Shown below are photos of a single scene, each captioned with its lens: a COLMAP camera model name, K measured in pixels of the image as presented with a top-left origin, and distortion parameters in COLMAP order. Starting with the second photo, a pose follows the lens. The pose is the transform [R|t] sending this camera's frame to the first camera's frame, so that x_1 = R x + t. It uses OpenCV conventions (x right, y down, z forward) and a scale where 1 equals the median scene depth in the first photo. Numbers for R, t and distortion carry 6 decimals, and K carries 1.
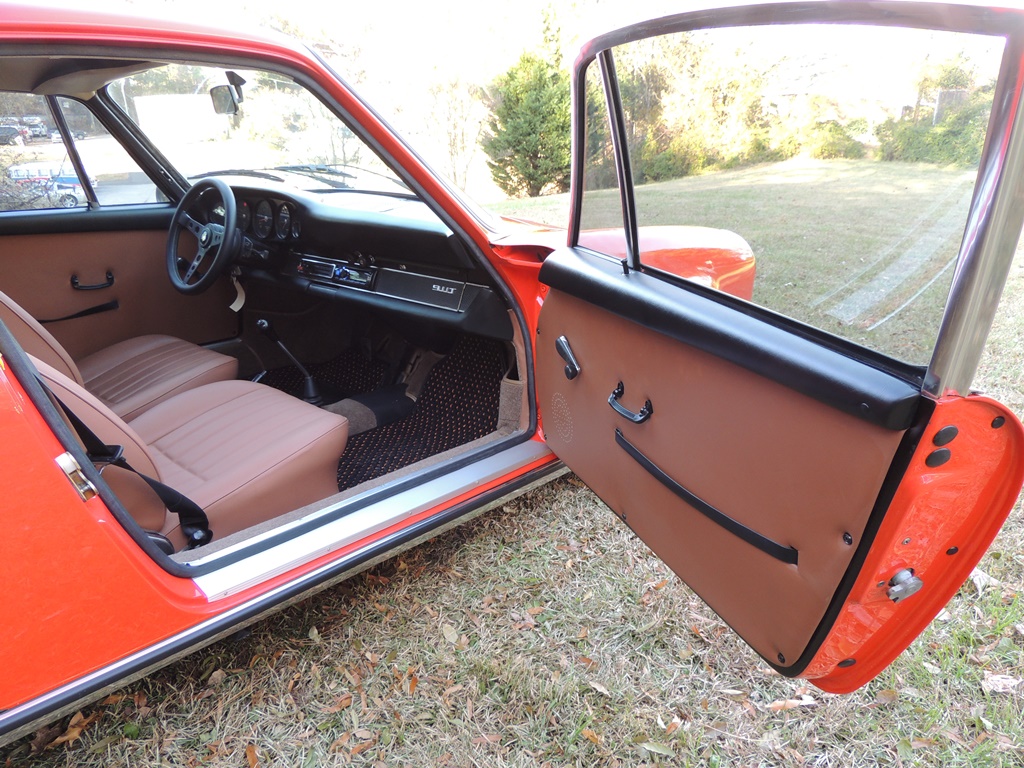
lens RADIAL K [[724.4, 0, 512.5], [0, 724.4, 386.8], [0, 0, 1]] dist [-0.022273, 0.005159]
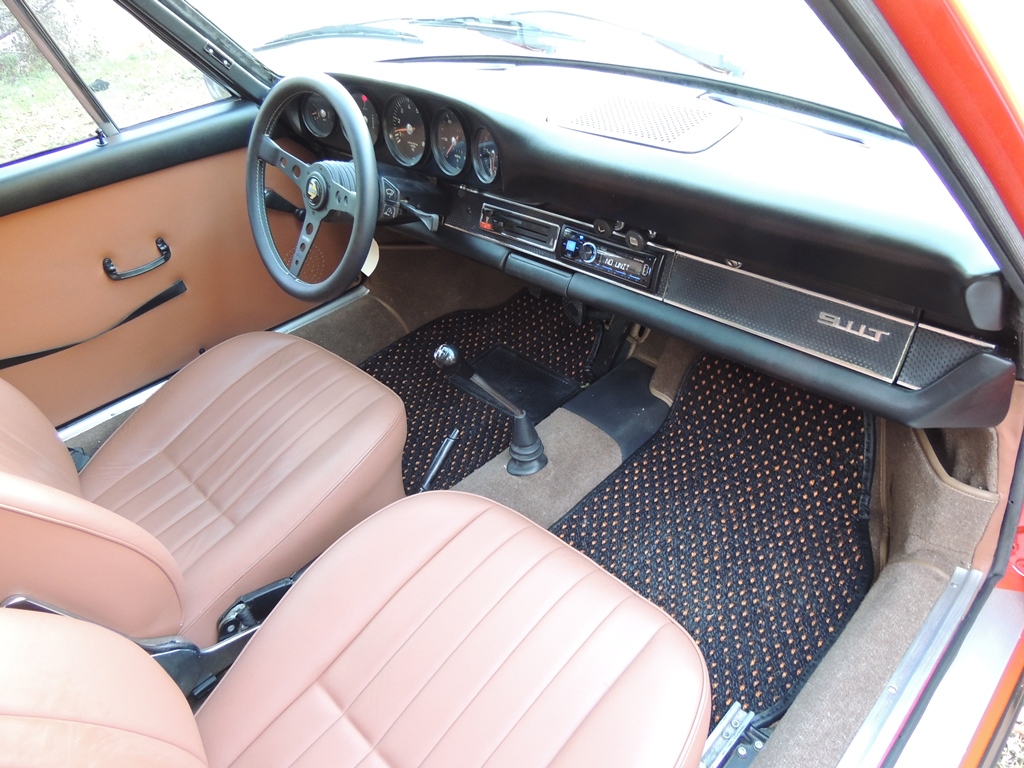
lens RADIAL K [[724.4, 0, 512.0], [0, 724.4, 383.3], [0, 0, 1]] dist [-0.022273, 0.005159]
pose [[0.993662, -0.048684, -0.101315, -0.229582], [0.077664, 0.948954, 0.305703, -0.222661], [0.081261, -0.311634, 0.946721, 0.448490]]
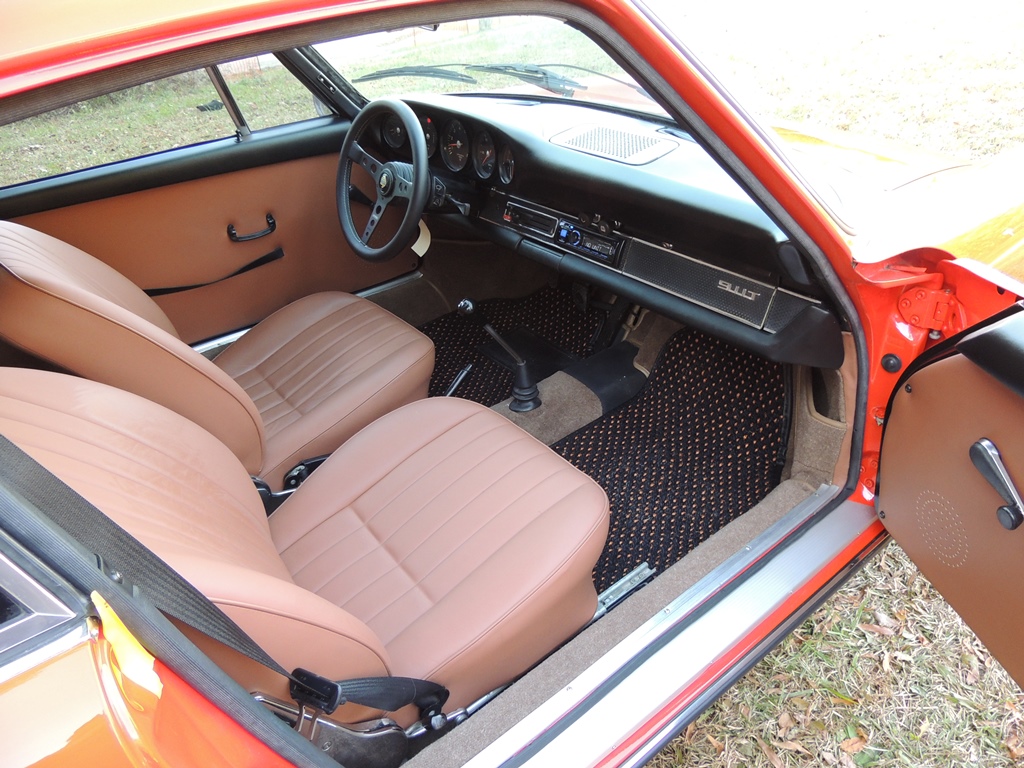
lens RADIAL K [[724.4, 0, 513.1], [0, 724.4, 383.3], [0, 0, 1]] dist [-0.022273, 0.005159]
pose [[0.982709, 0.034854, -0.181847, -0.149757], [0.012063, 0.967984, 0.250722, -0.190111], [0.184763, -0.248581, 0.950826, 0.253123]]
